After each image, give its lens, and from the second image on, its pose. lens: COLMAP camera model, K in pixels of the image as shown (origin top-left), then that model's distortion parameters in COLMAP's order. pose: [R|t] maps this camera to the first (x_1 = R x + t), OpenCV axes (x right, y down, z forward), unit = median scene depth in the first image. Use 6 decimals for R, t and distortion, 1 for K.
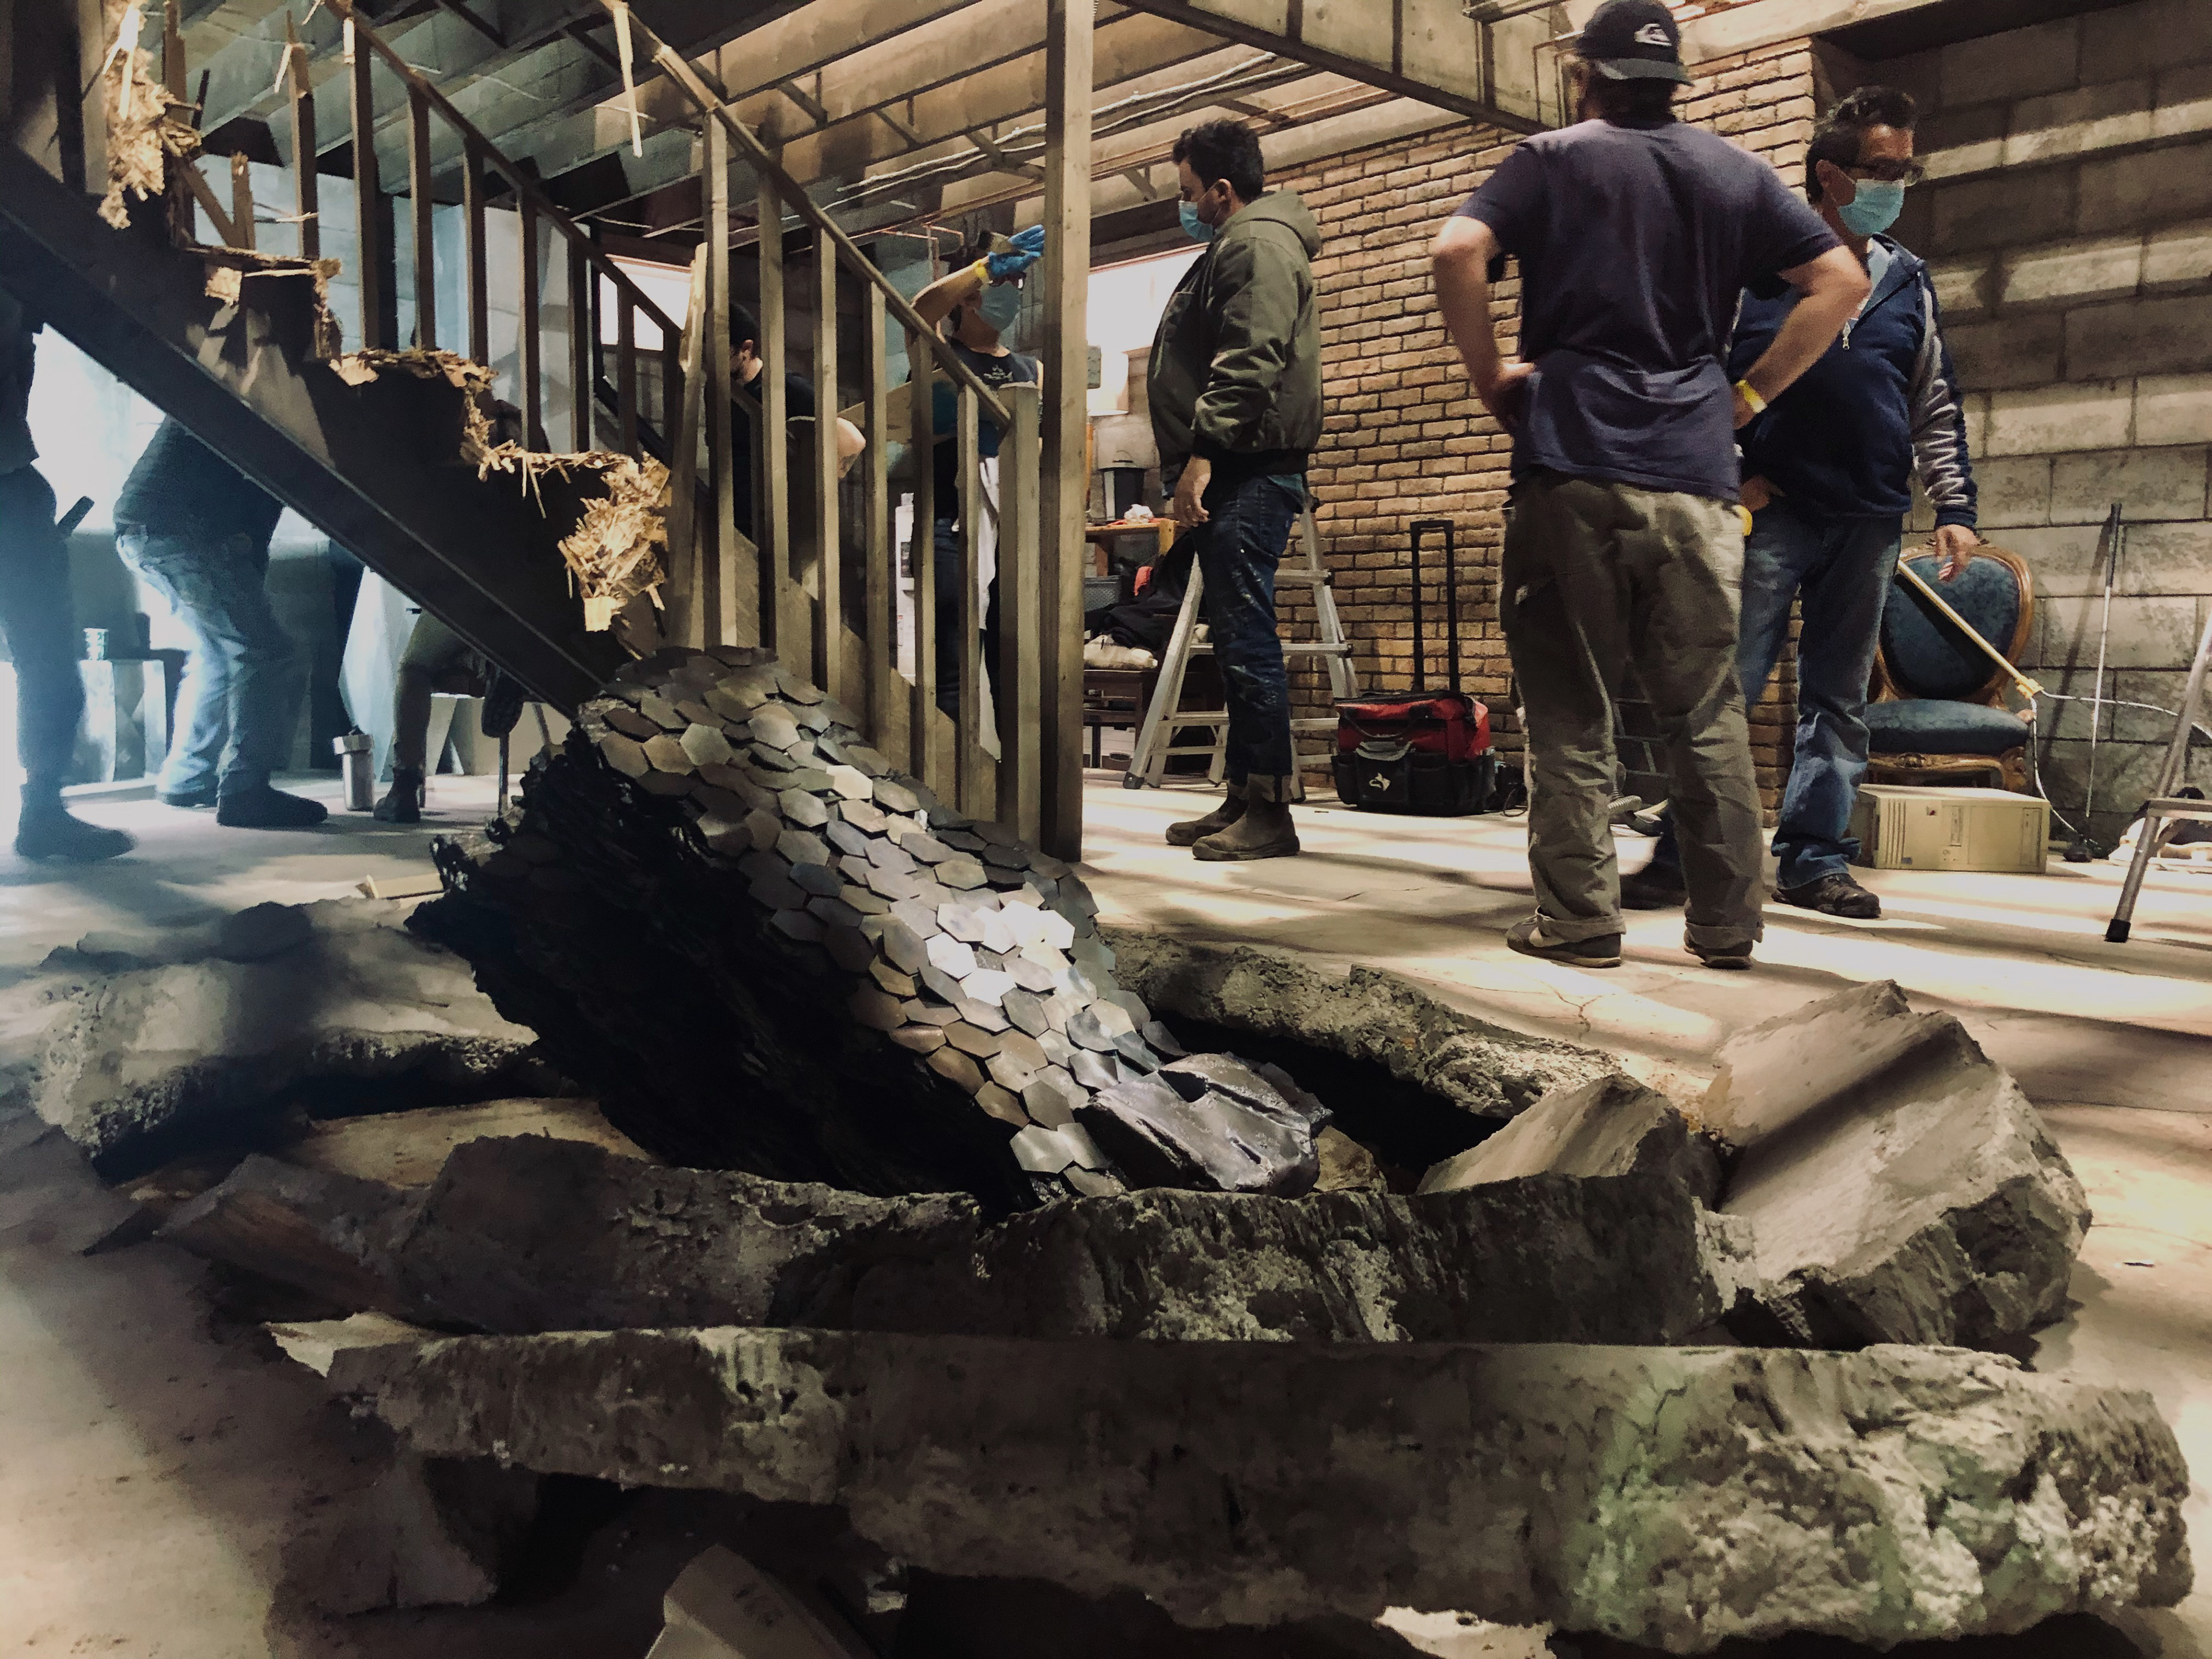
lens RADIAL K [[1868.2, 0, 1106.0], [0, 1868.2, 829.5], [0, 0, 1]] dist [0.000628, 0.001308]
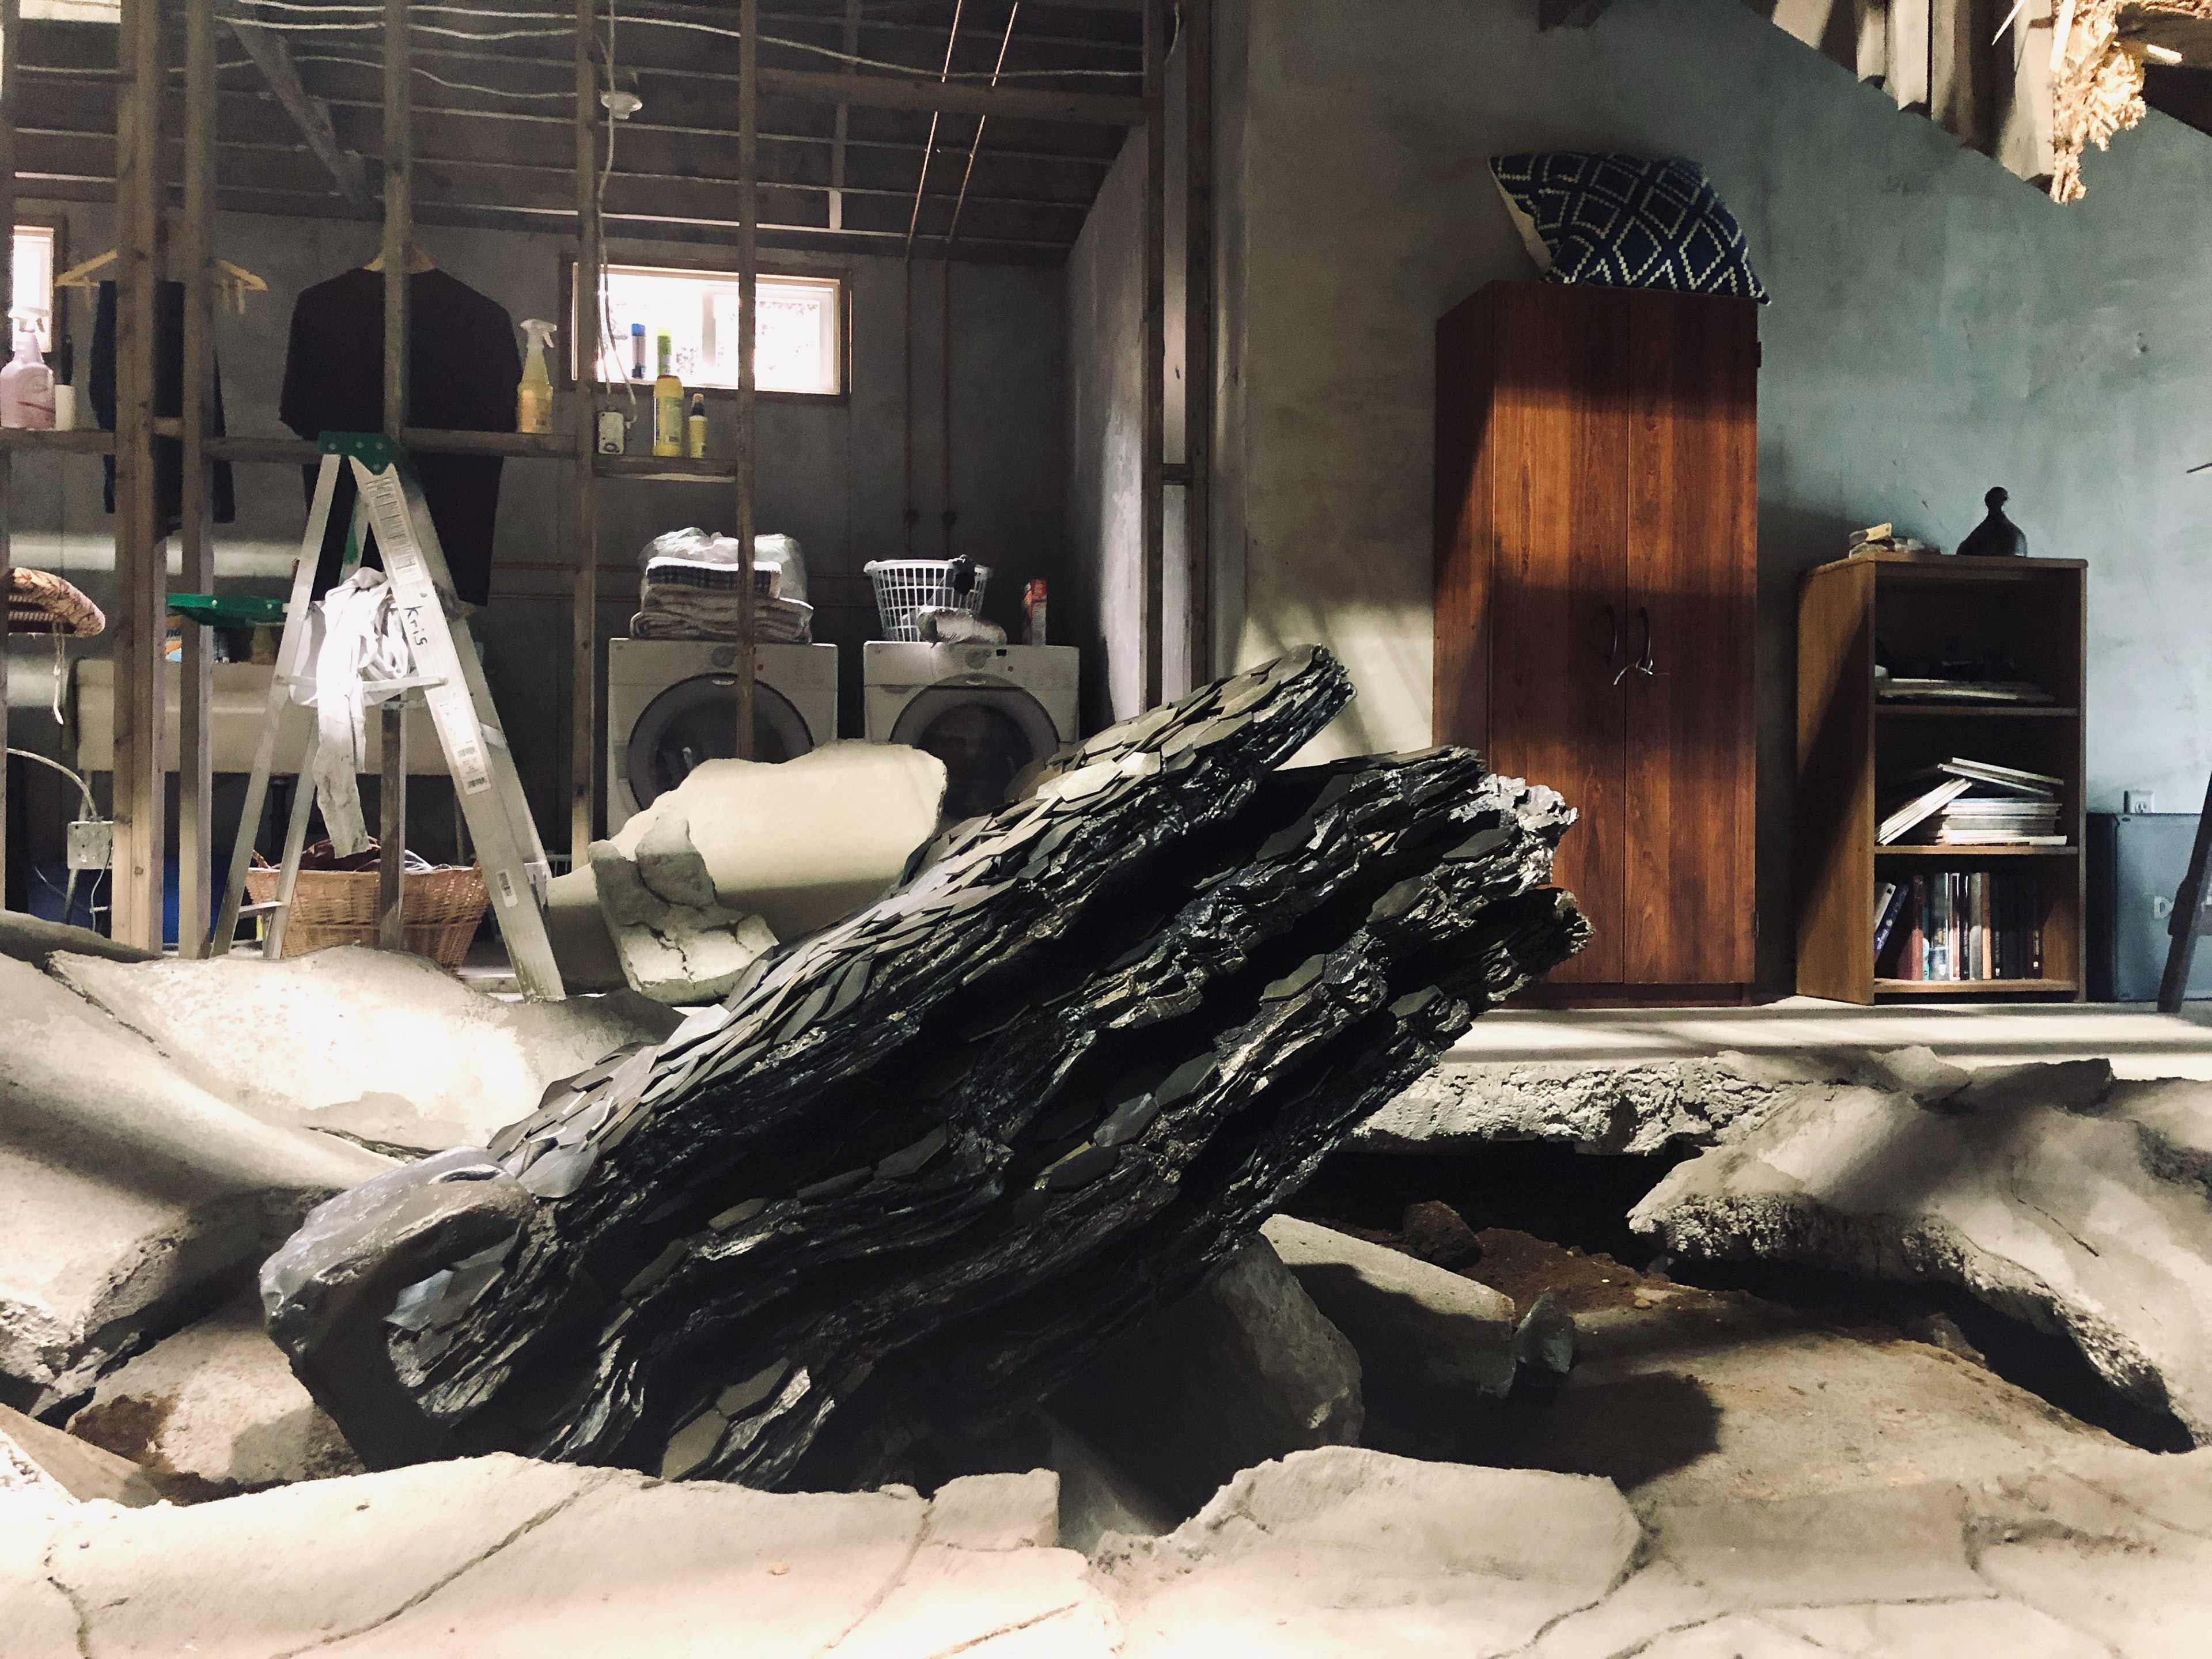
lens RADIAL K [[1780.5, 0, 1105.3], [0, 1780.5, 873.0], [0, 0, 1]] dist [0.003004, 0.004194]
pose [[-0.522622, -0.001574, -0.852563, 0.296552], [-0.097152, 0.993594, 0.057720, -0.031096], [0.847011, 0.112994, -0.519427, 0.912498]]
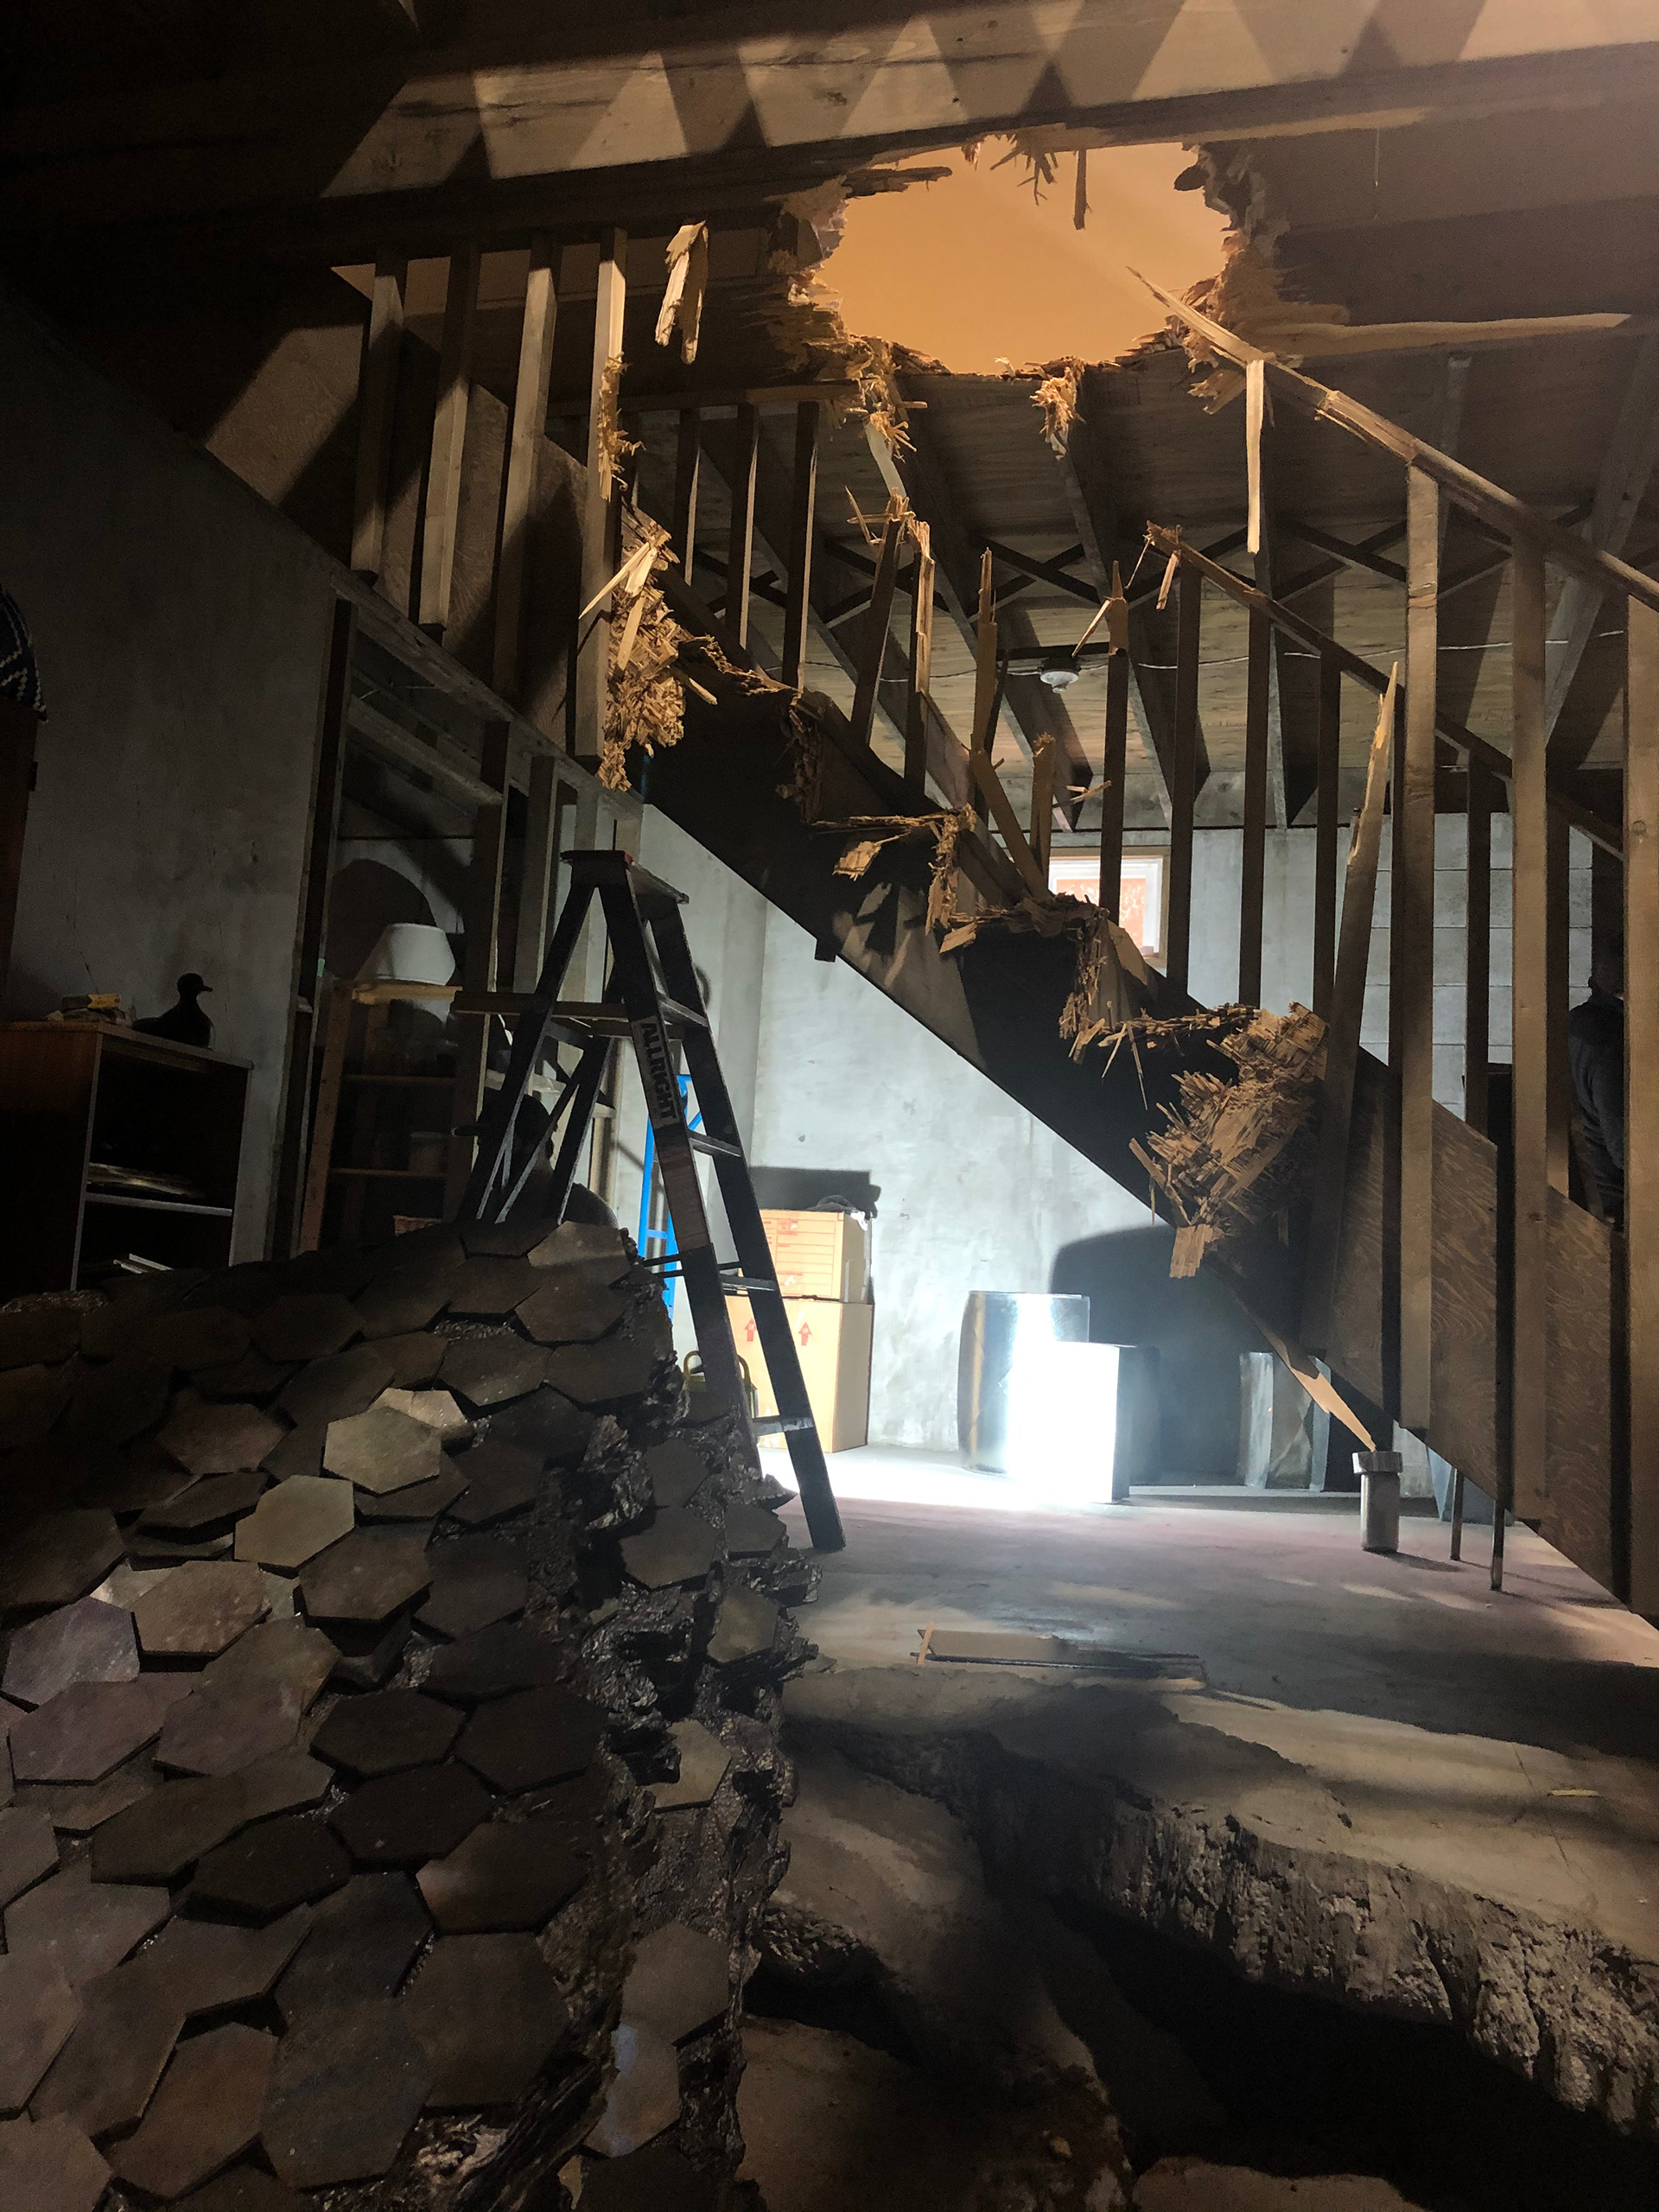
lens RADIAL K [[1806.8, 0, 815.8], [0, 1806.8, 1097.0], [0, 0, 1]] dist [0.002676, 0.019735]
pose [[0.554381, -0.080534, -0.828357, 0.167871], [-0.130790, 0.974510, -0.182275, -0.038665], [0.821922, 0.209390, 0.529717, 0.561640]]
